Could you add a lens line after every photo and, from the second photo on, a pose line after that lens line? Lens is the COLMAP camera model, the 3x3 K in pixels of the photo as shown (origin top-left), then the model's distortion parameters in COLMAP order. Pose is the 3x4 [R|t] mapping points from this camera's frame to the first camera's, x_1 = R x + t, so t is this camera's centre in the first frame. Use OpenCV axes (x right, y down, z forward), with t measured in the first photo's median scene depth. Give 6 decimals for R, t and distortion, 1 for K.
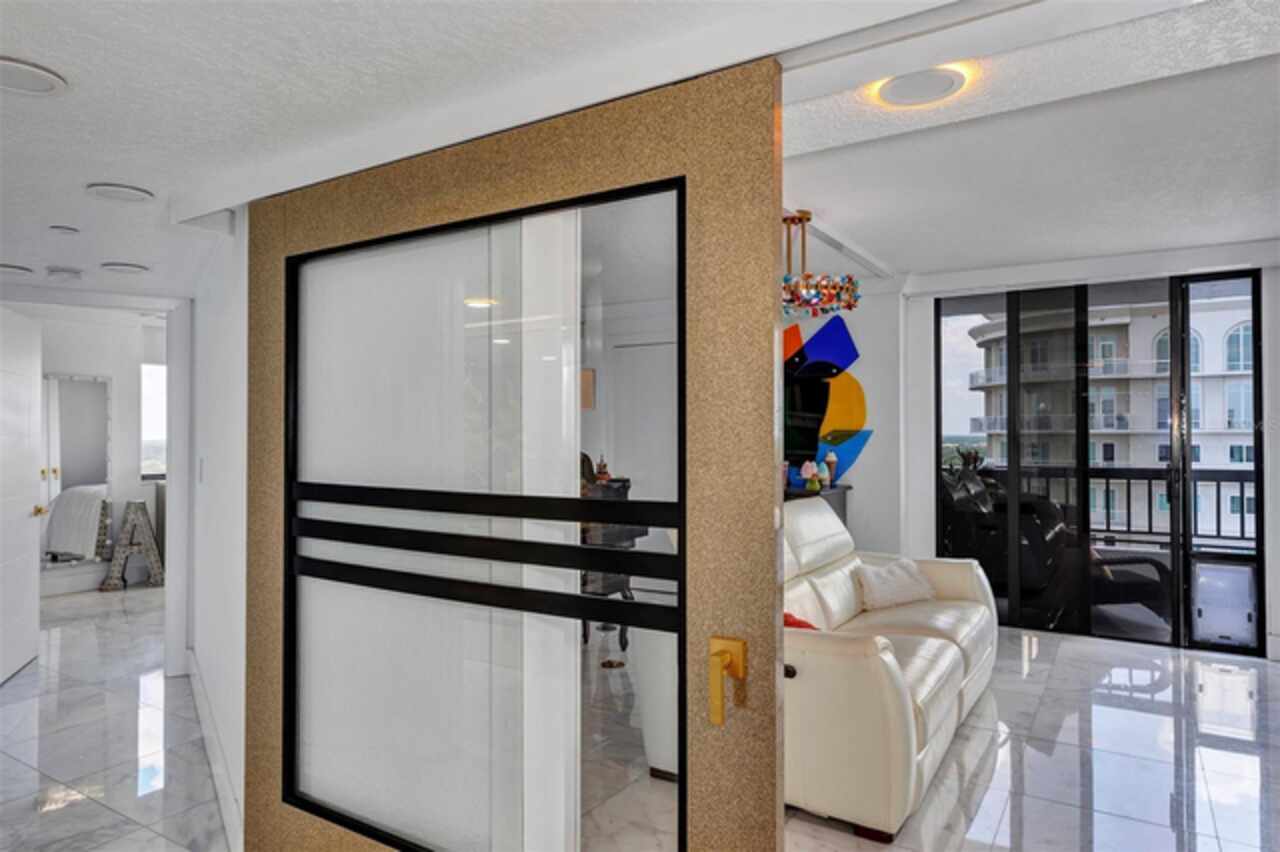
lens RADIAL K [[823.1, 0, 640.1], [0, 823.1, 425.8], [0, 0, 1]] dist [-0.001949, 0.000201]
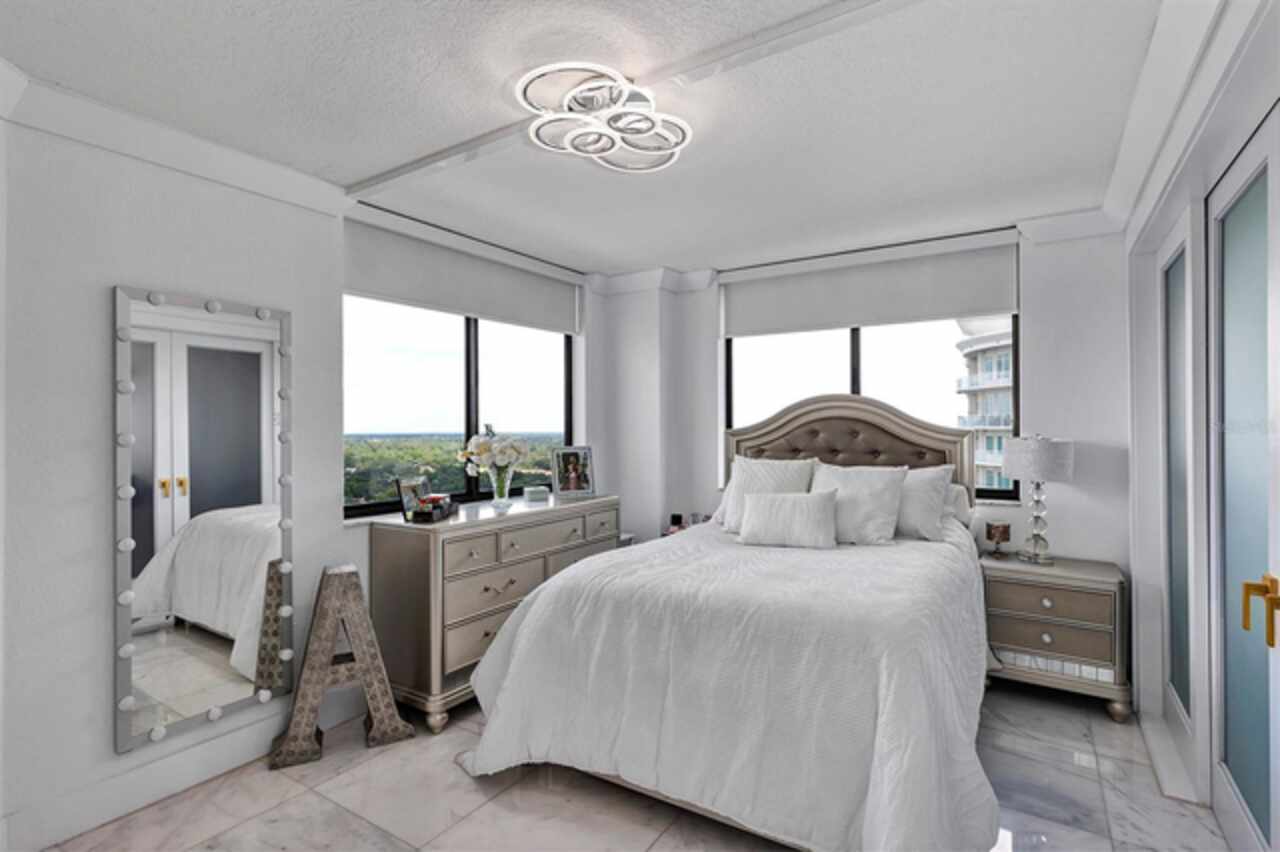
lens RADIAL K [[613.5, 0, 645.1], [0, 613.5, 426.0], [0, 0, 1]] dist [0.000141, -0.000009]
pose [[0.999789, 0.004117, 0.020124, -0.074782], [-0.004265, 0.999964, 0.007318, 0.000323], [-0.020093, -0.007403, 0.999771, 0.107272]]
